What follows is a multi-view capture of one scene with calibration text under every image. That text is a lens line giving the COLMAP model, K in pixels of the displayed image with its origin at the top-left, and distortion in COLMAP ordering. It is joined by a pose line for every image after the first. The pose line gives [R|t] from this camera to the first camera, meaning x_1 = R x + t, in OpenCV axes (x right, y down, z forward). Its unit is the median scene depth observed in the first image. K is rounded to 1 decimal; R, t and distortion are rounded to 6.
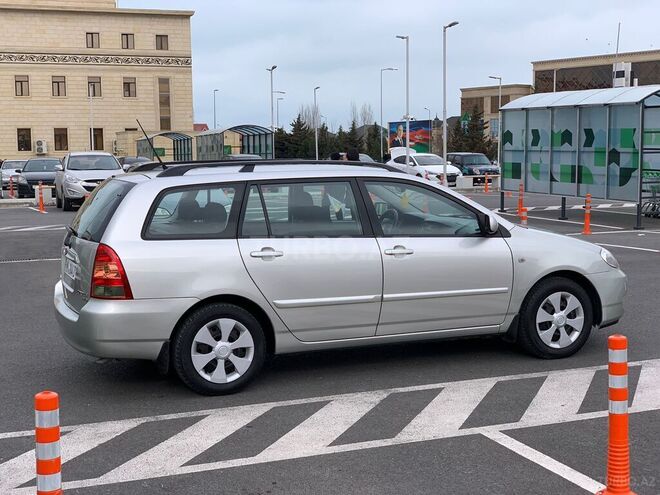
lens RADIAL K [[979.4, 0, 327.5], [0, 979.4, 245.8], [0, 0, 1]] dist [0.142283, -0.556973]
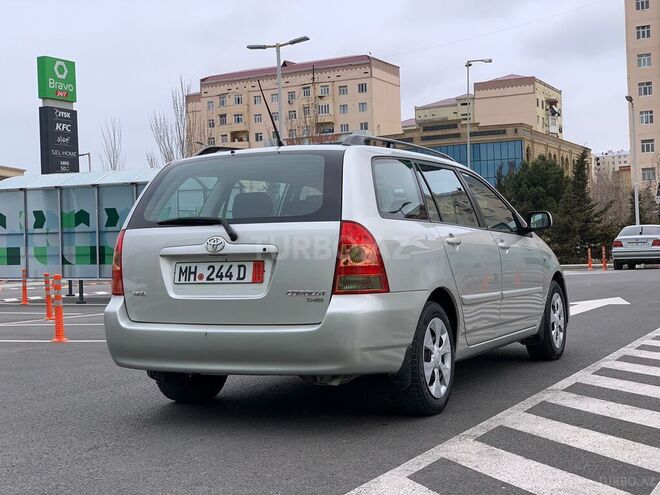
lens RADIAL K [[979.4, 0, 327.5], [0, 979.4, 245.8], [0, 0, 1]] dist [0.142283, -0.556973]
pose [[0.755170, -0.005944, 0.655502, -0.638997], [0.085209, 0.992365, -0.089166, 0.071695], [-0.649967, 0.123190, 0.749911, 0.392955]]
